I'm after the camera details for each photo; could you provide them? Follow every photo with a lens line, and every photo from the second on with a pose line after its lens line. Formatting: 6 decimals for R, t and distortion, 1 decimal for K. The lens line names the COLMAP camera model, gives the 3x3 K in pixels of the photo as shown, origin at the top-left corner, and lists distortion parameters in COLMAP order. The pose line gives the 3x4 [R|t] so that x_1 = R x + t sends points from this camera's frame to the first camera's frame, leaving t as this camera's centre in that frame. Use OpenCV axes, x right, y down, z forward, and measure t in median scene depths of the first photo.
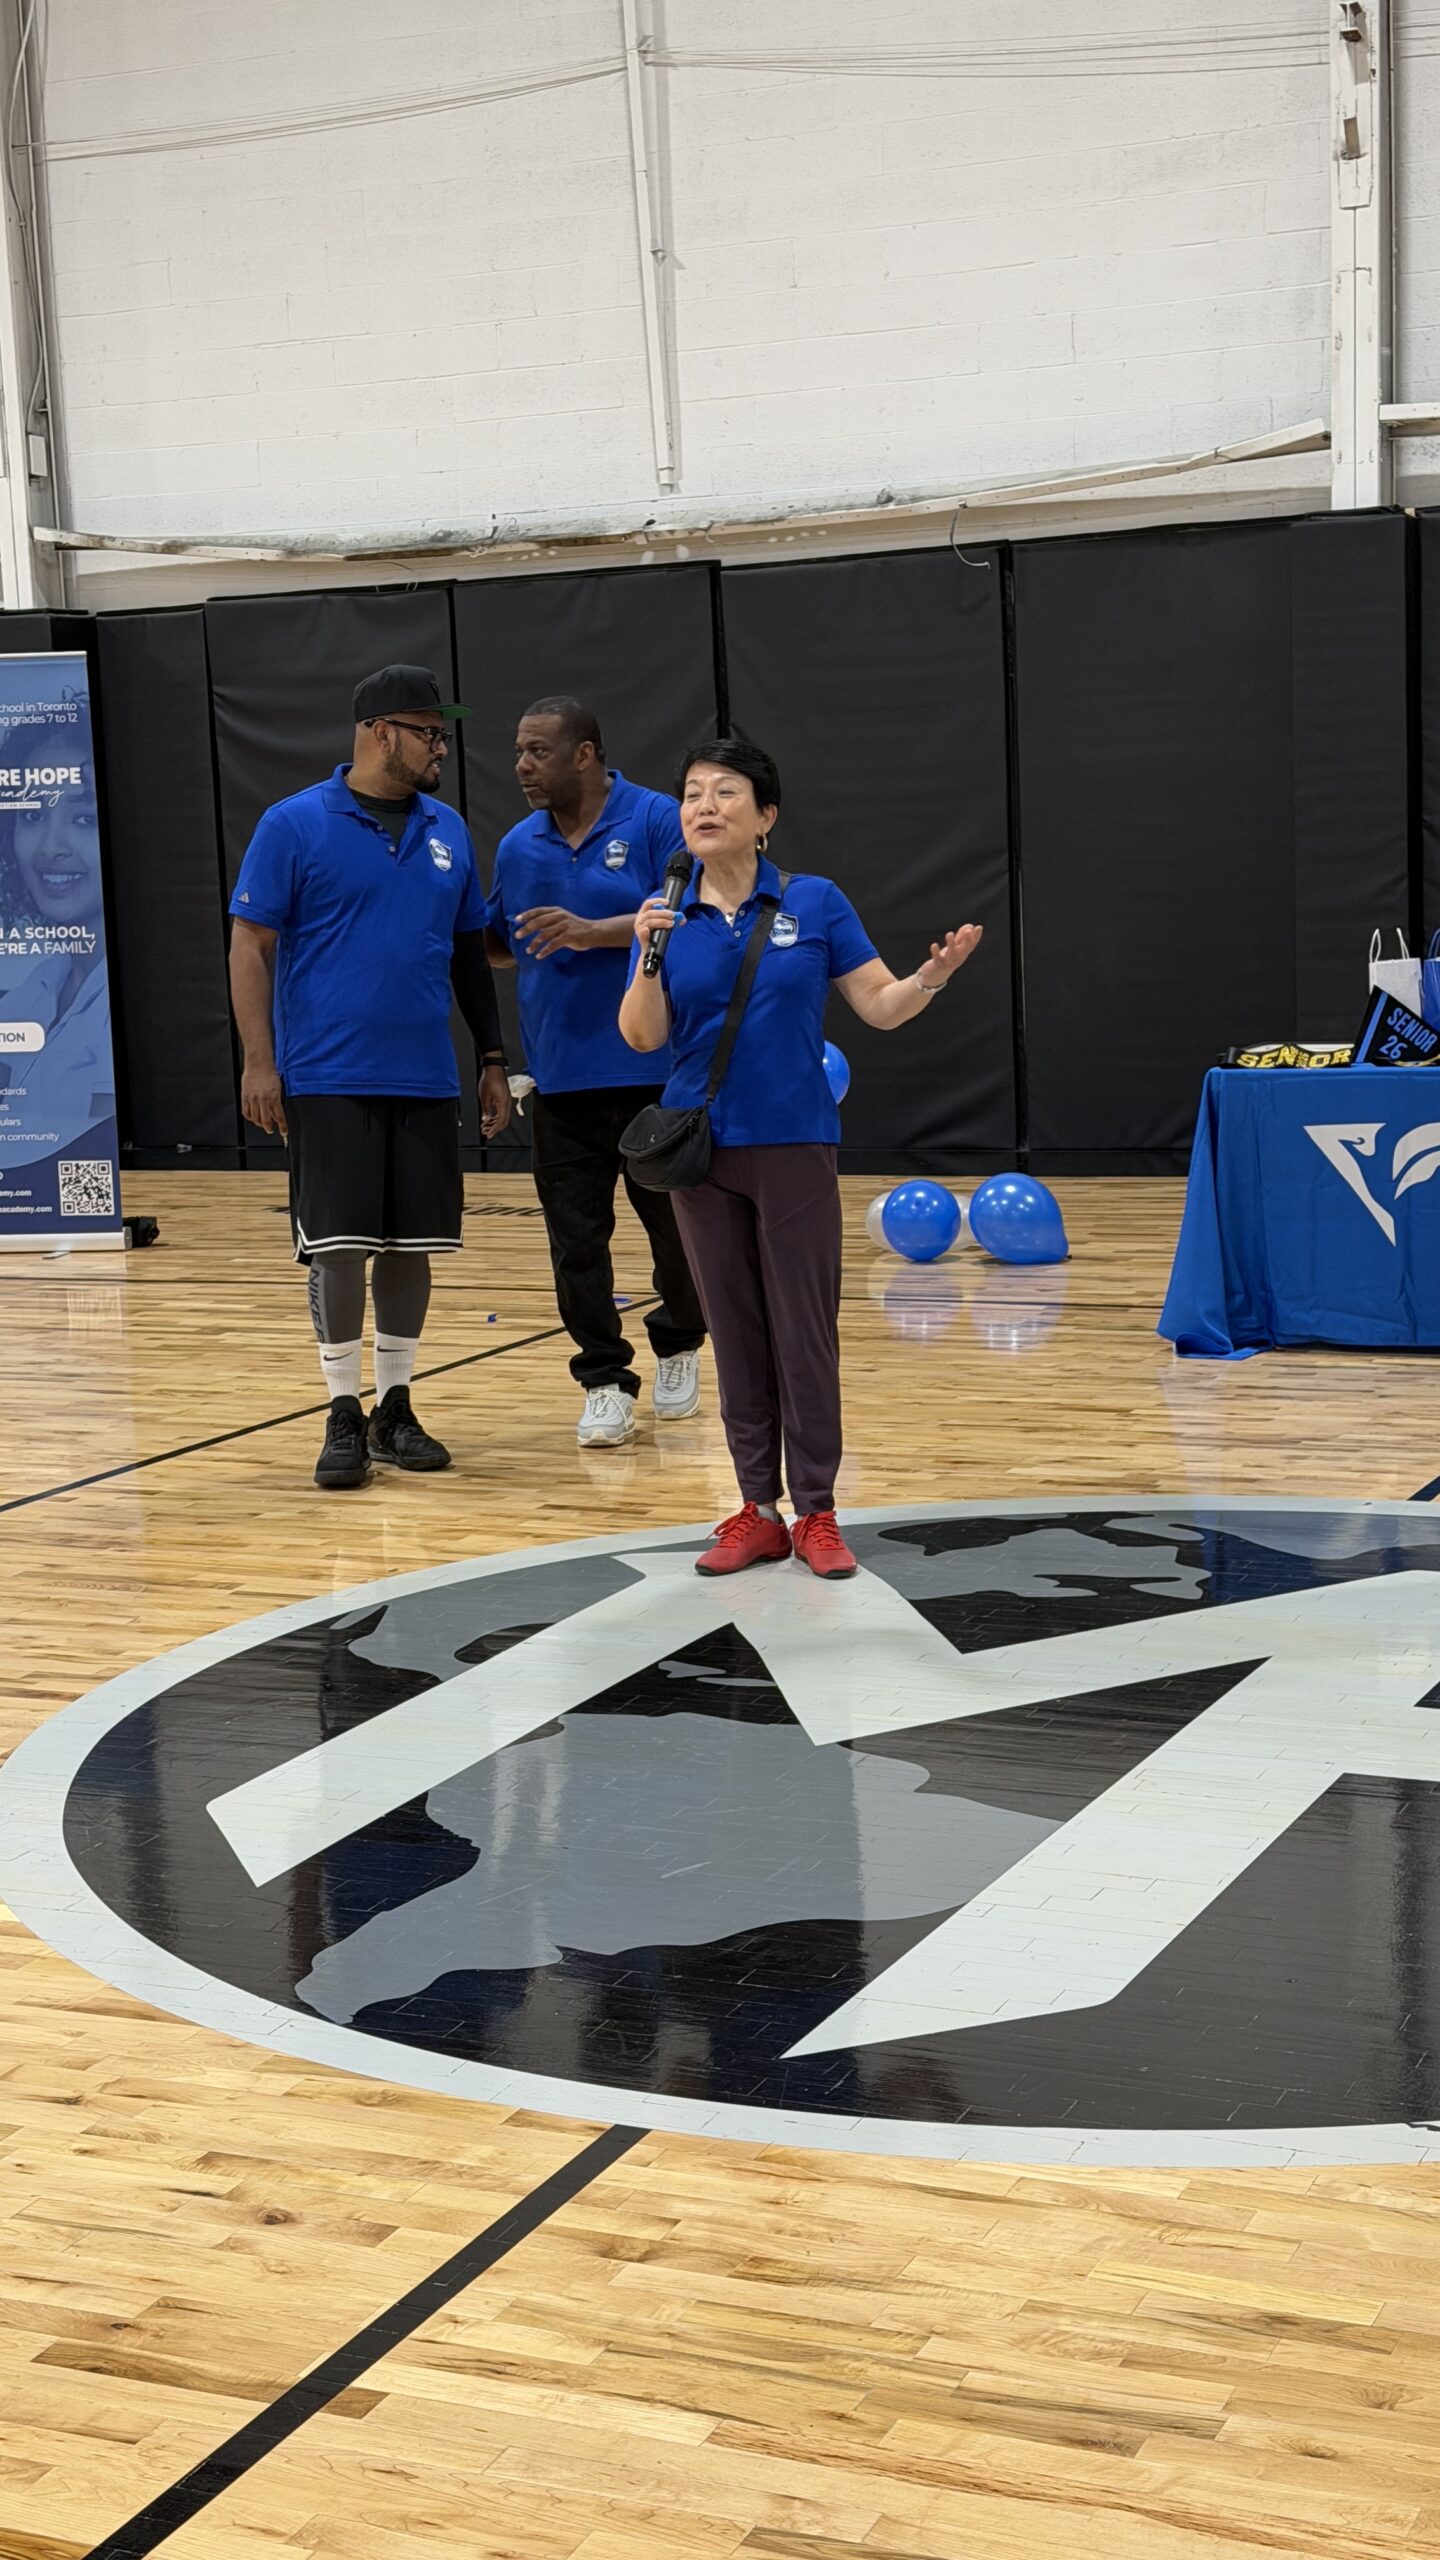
lens RADIAL K [[3508.9, 0, 718.0], [0, 3508.9, 1293.0], [0, 0, 1]] dist [0.111503, 0.000000]
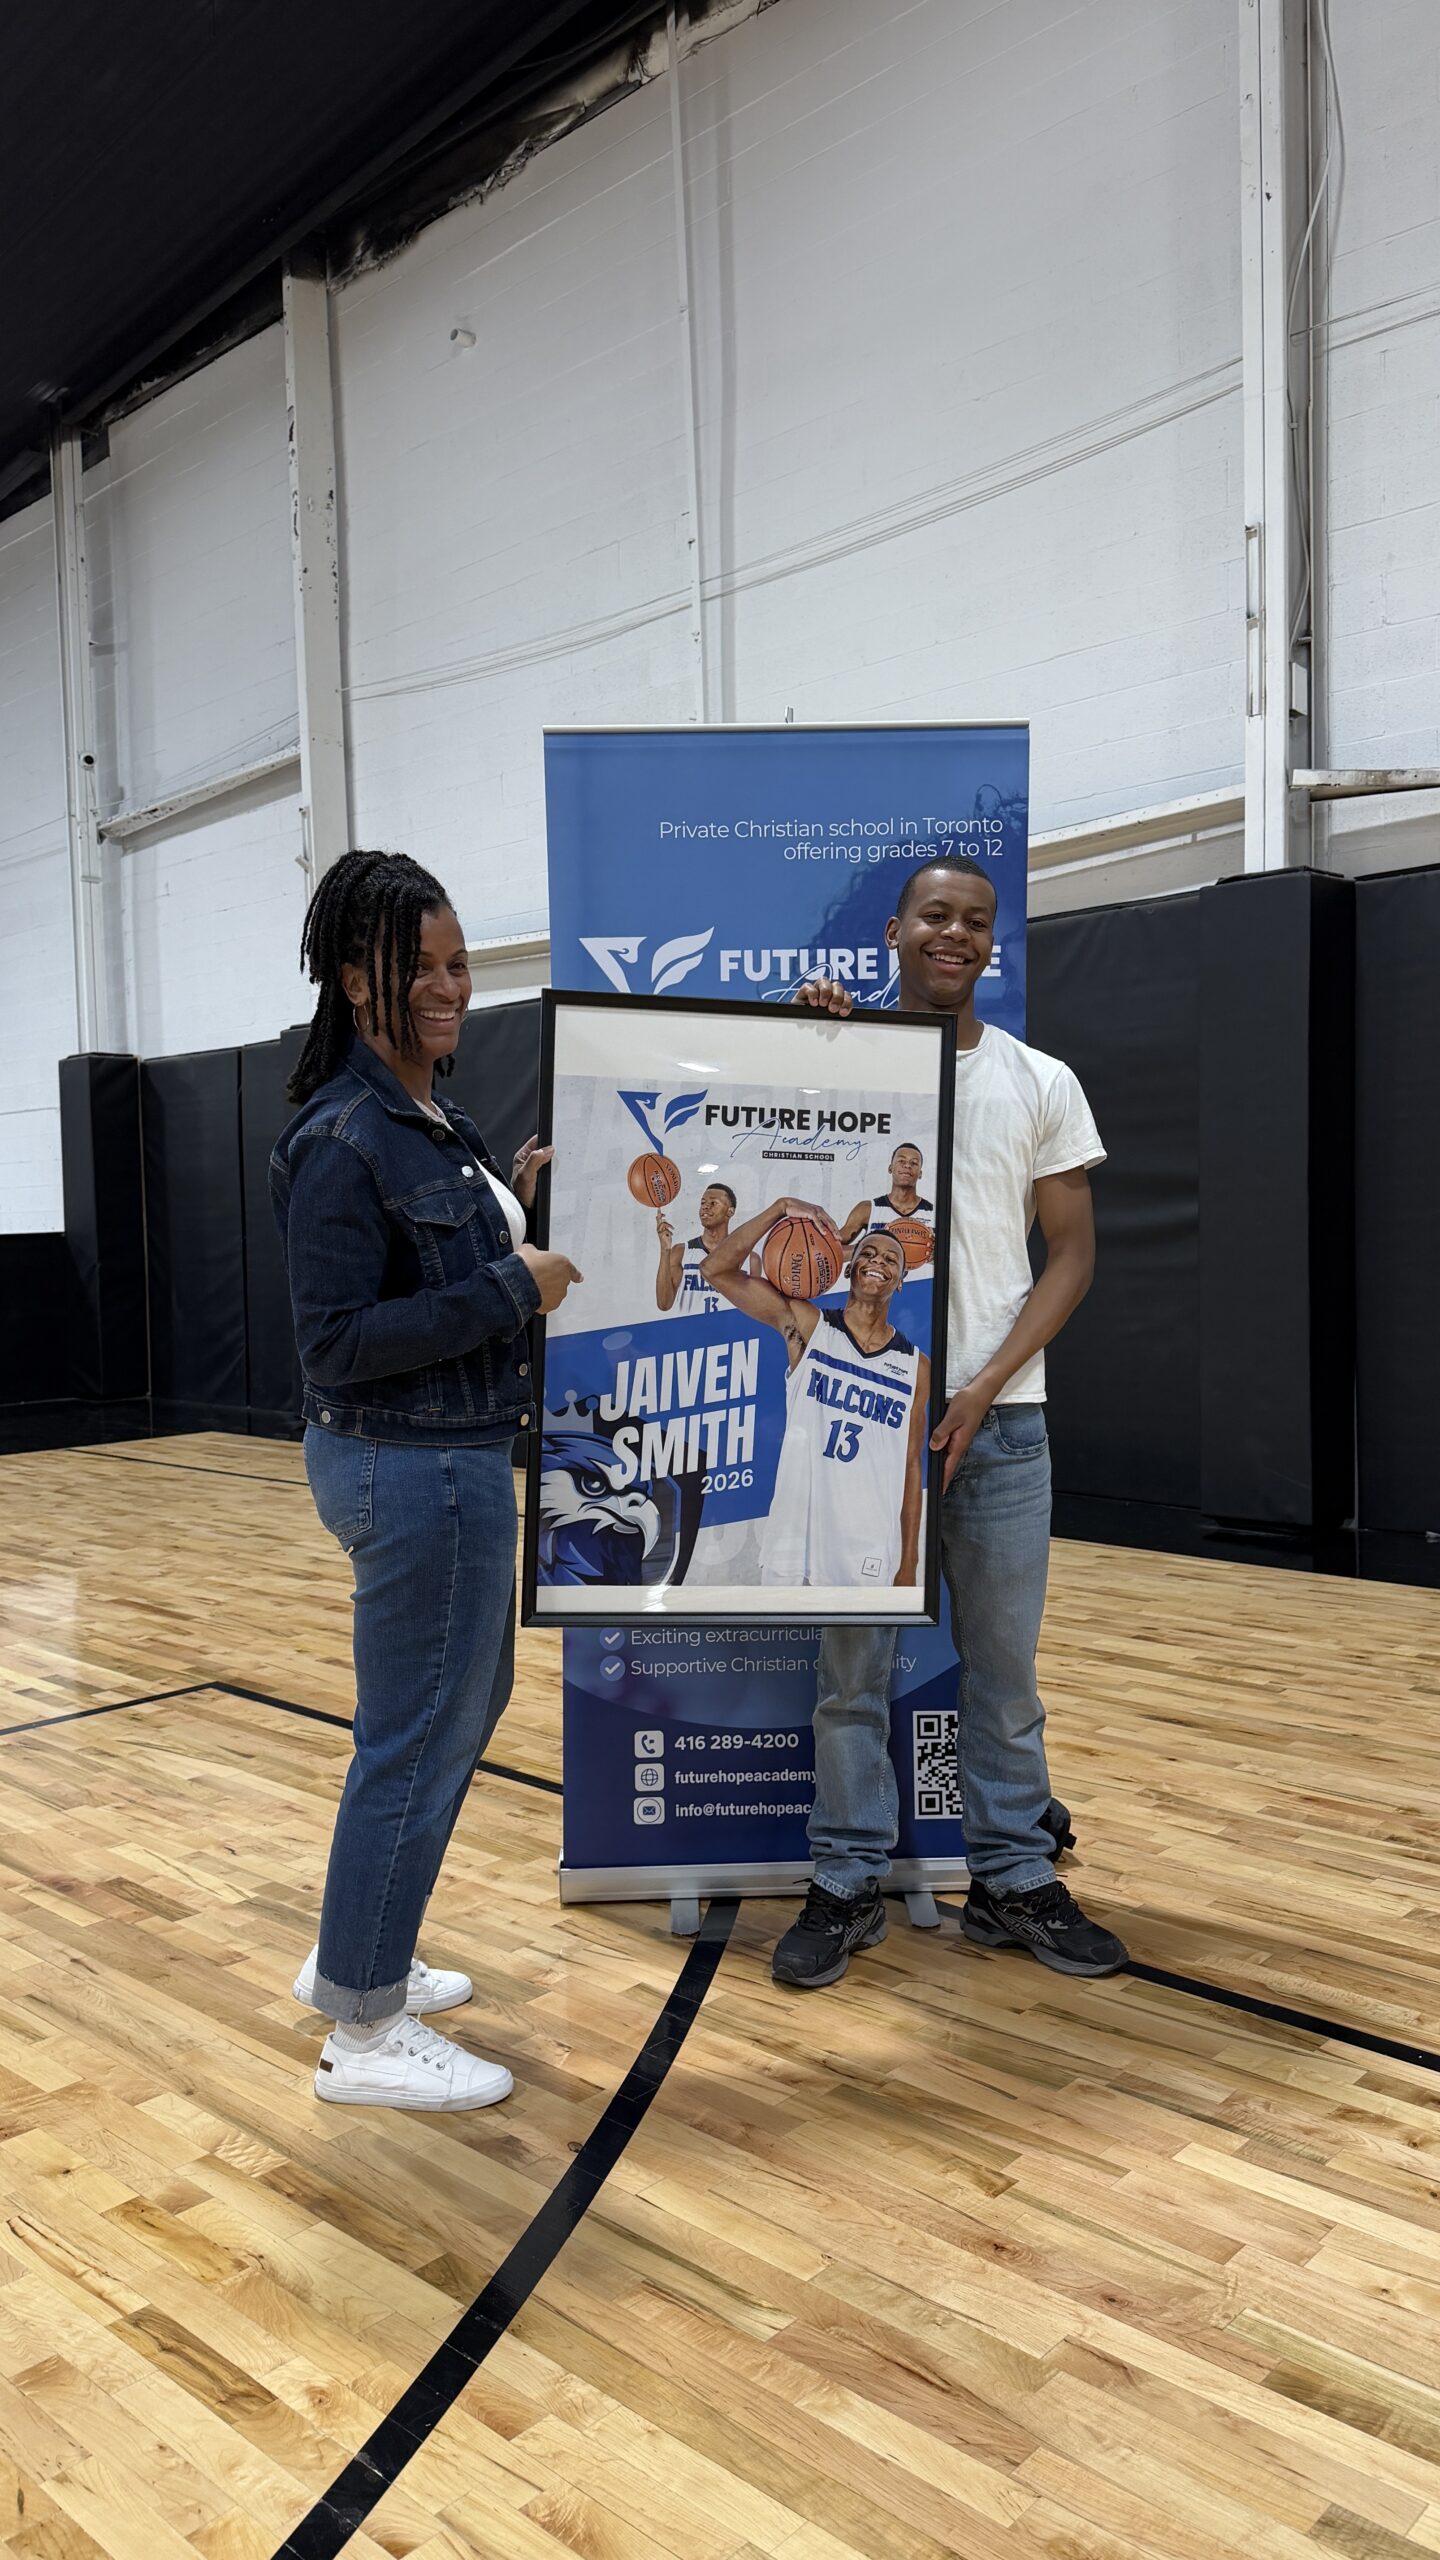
lens RADIAL K [[1759.8, 0, 707.3], [0, 1759.8, 1287.9], [0, 0, 1]] dist [0.038842, -0.046805]
pose [[0.943493, 0.032726, -0.329772, -0.196685], [-0.062010, 0.994970, -0.078675, -0.061424], [0.325538, 0.094679, 0.940777, 0.630116]]
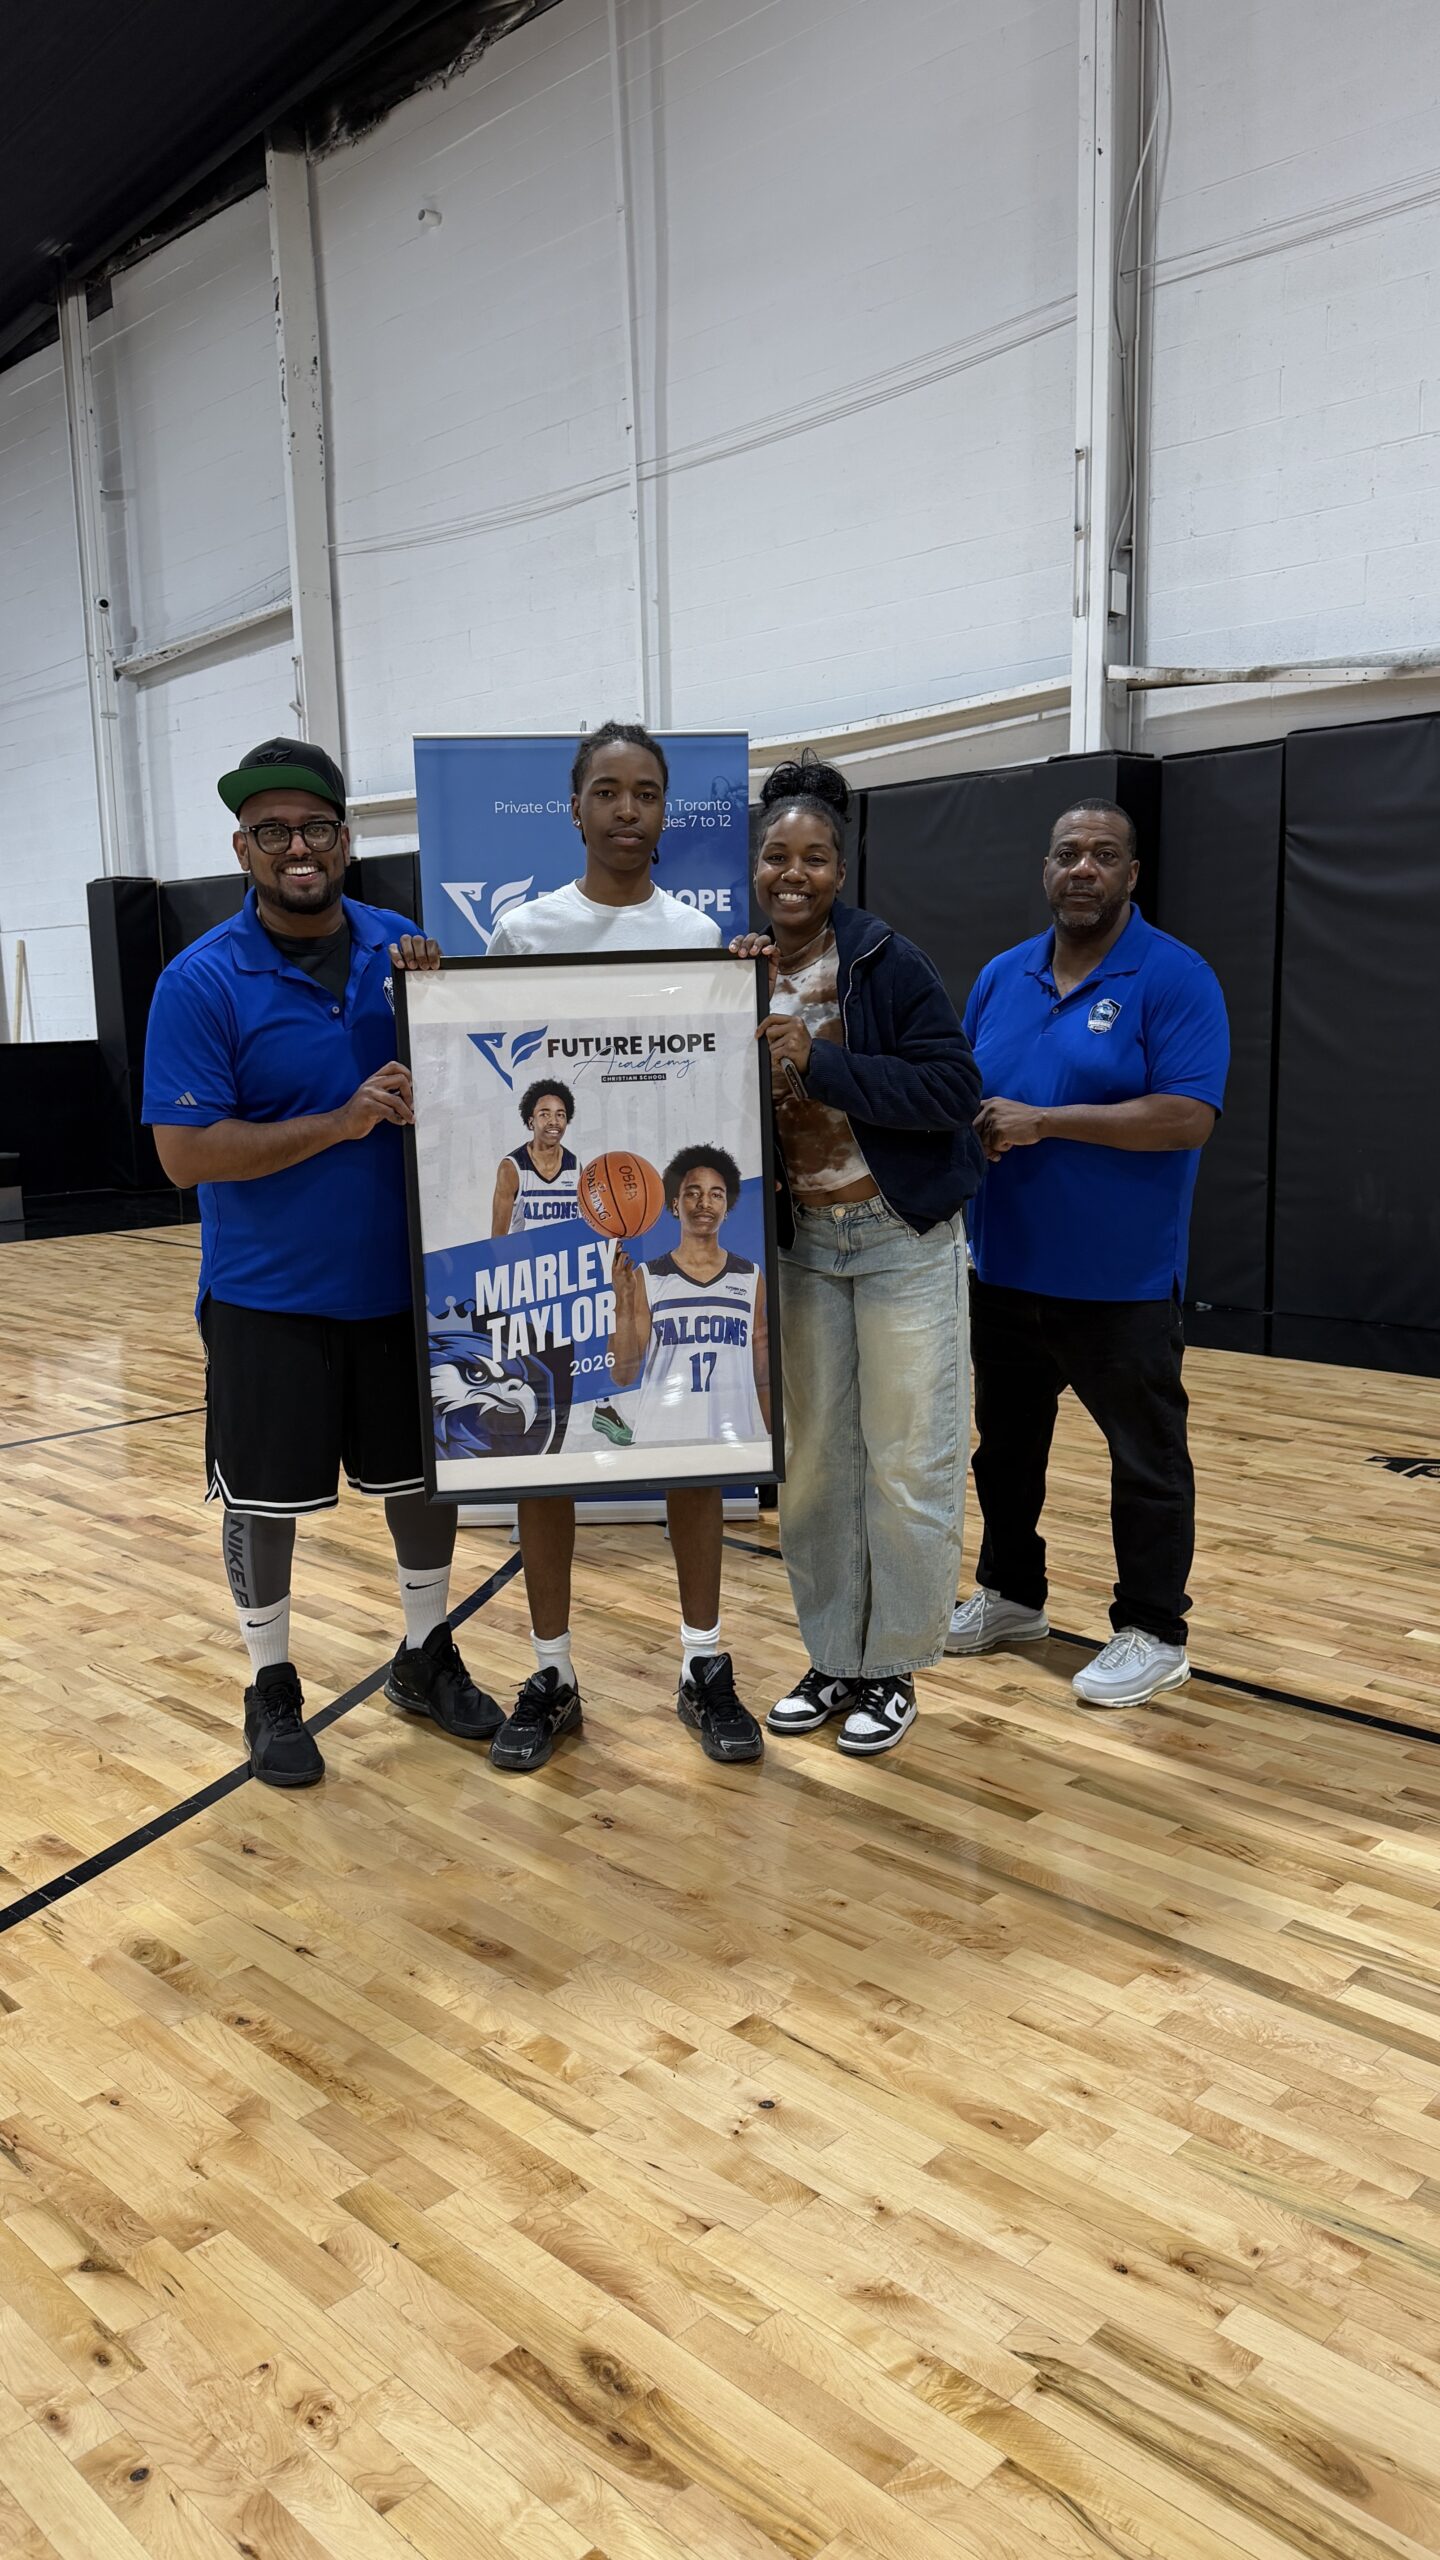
lens RADIAL K [[1759.8, 0, 701.2], [0, 1759.8, 1278.1], [0, 0, 1]] dist [0.038842, -0.046805]
pose [[0.935488, 0.073862, -0.345552, -0.126998], [-0.064967, 0.997191, 0.037269, -0.064309], [0.347334, -0.012416, 0.937659, 0.544526]]
